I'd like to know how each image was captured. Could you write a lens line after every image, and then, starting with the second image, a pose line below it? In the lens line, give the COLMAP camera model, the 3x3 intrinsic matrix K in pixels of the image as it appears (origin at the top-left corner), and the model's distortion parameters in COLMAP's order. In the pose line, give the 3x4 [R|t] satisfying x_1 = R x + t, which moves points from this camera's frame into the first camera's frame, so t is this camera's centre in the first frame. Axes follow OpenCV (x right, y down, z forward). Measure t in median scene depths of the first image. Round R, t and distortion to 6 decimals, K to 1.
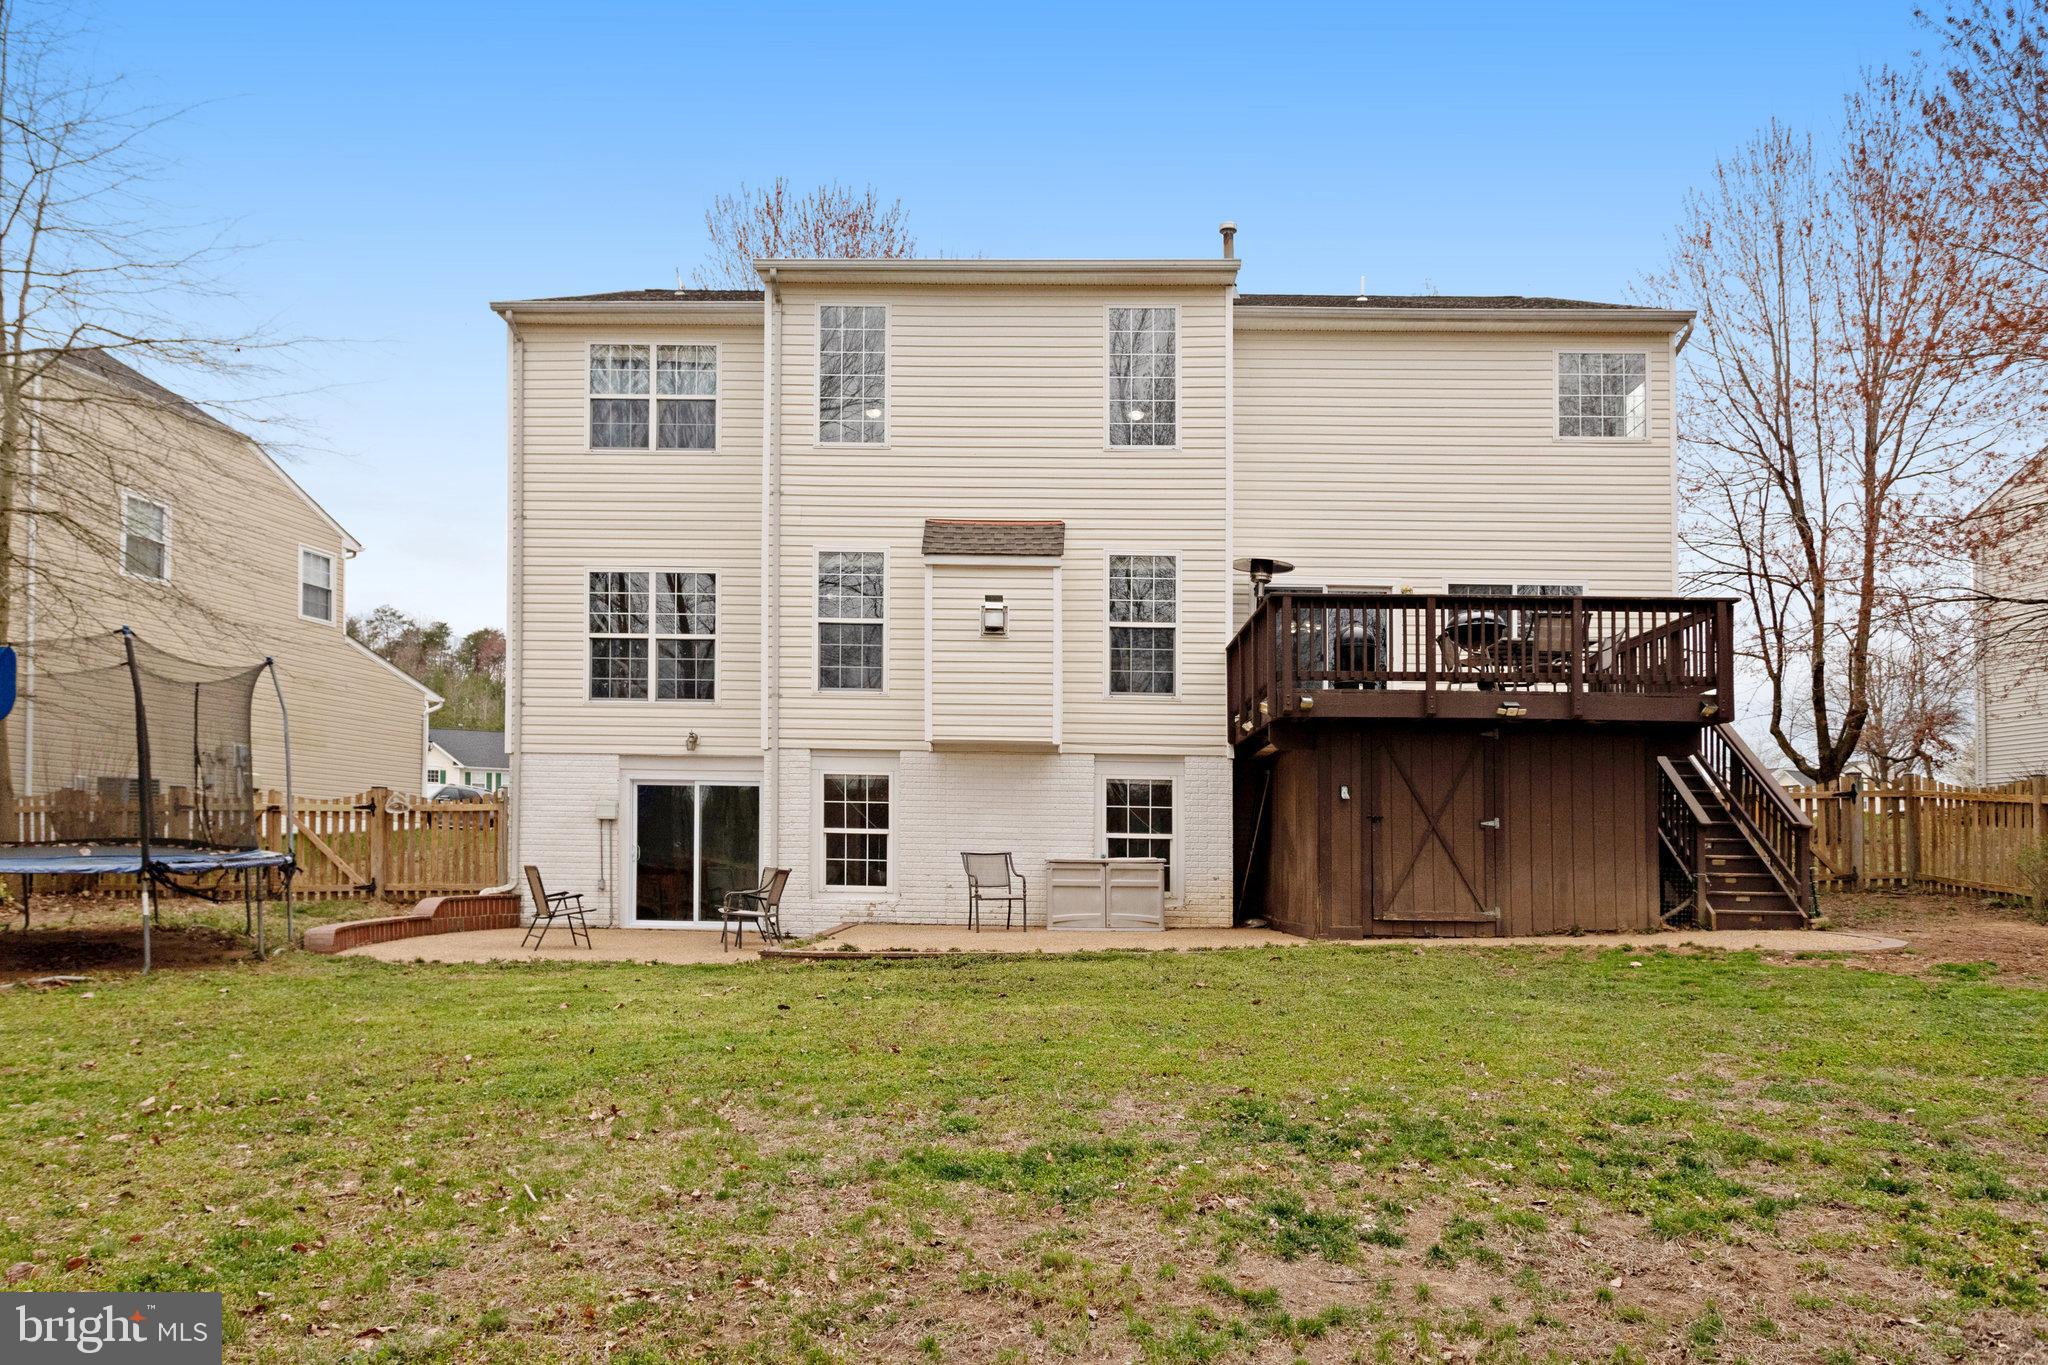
lens RADIAL K [[1295.6, 0, 1026.7], [0, 1295.6, 854.5], [0, 0, 1]] dist [-0.006820, -0.001060]
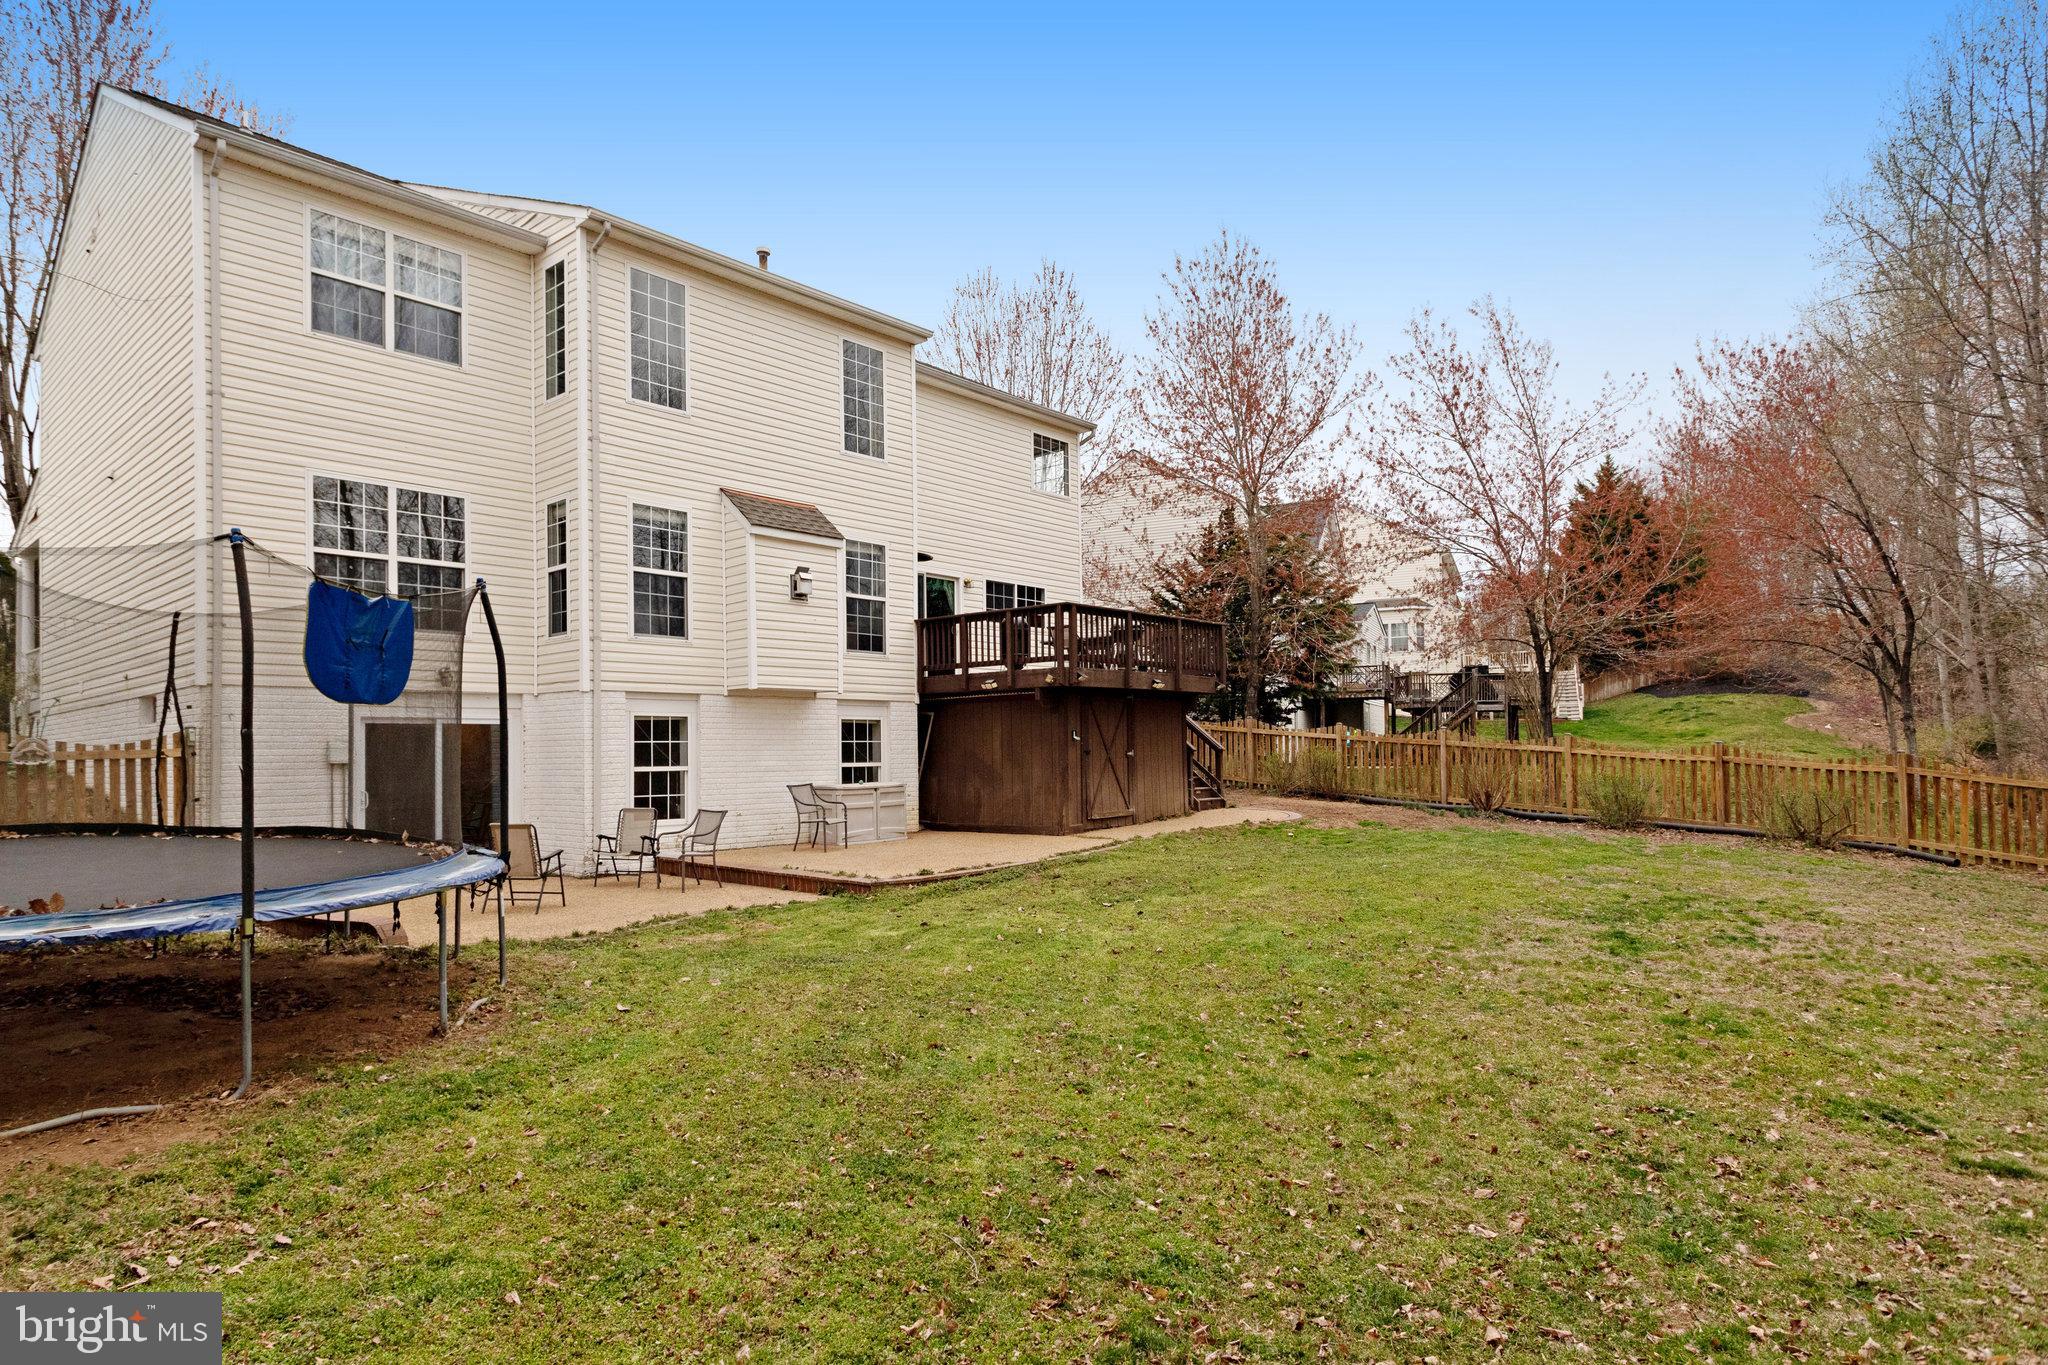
lens RADIAL K [[1169.5, 0, 1022.9], [0, 1169.5, 751.0], [0, 0, 1]] dist [0.003139, 0.000699]
pose [[0.639290, -0.023286, 0.768613, -0.689788], [0.016868, 0.999726, 0.016258, -0.043638], [-0.768781, 0.002572, 0.639507, 0.153855]]
